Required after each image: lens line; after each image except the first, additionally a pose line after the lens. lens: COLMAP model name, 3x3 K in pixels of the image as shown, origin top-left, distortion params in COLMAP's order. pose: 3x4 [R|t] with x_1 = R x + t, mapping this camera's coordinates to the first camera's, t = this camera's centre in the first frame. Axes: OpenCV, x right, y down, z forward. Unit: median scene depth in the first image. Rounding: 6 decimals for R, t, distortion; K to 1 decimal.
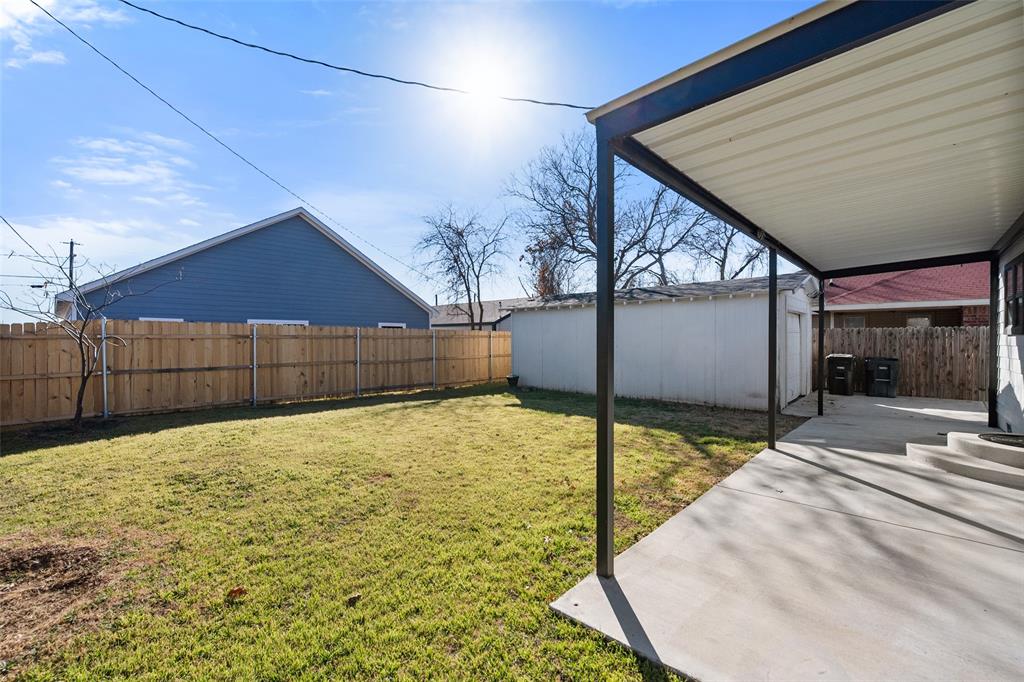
lens RADIAL K [[418.3, 0, 514.8], [0, 418.3, 339.2], [0, 0, 1]] dist [-0.002220, -0.000093]
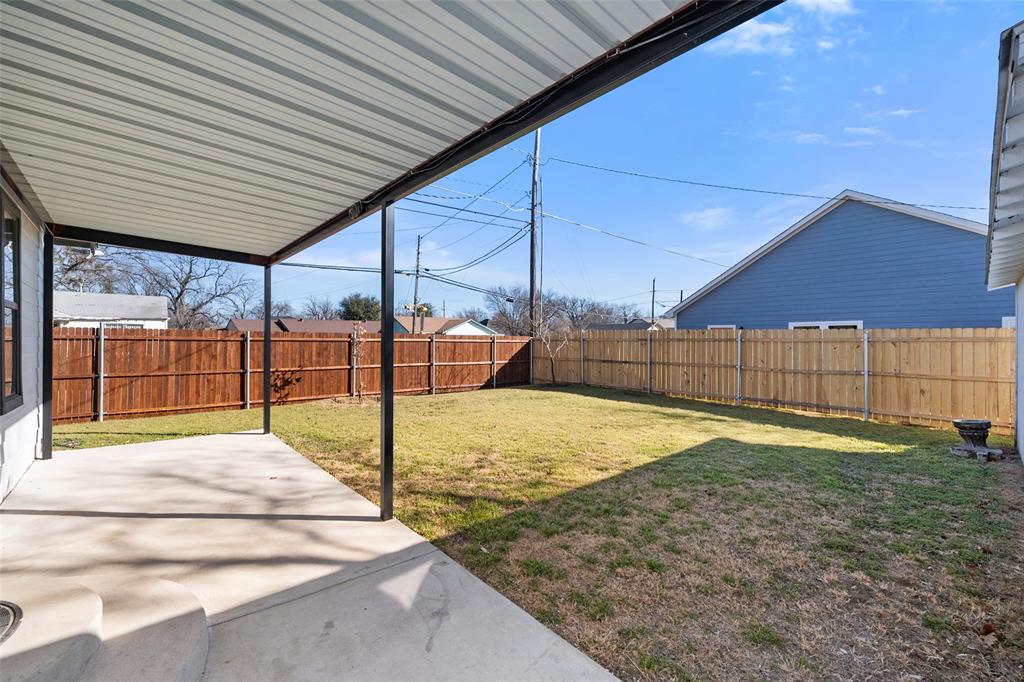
lens RADIAL K [[418.3, 0, 520.9], [0, 418.3, 340.2], [0, 0, 1]] dist [-0.002220, -0.000093]
pose [[-0.041725, 0.002184, -0.999127, 0.563018], [-0.007976, 0.999965, 0.002519, -0.003332], [0.999097, 0.008074, -0.041706, 0.558507]]
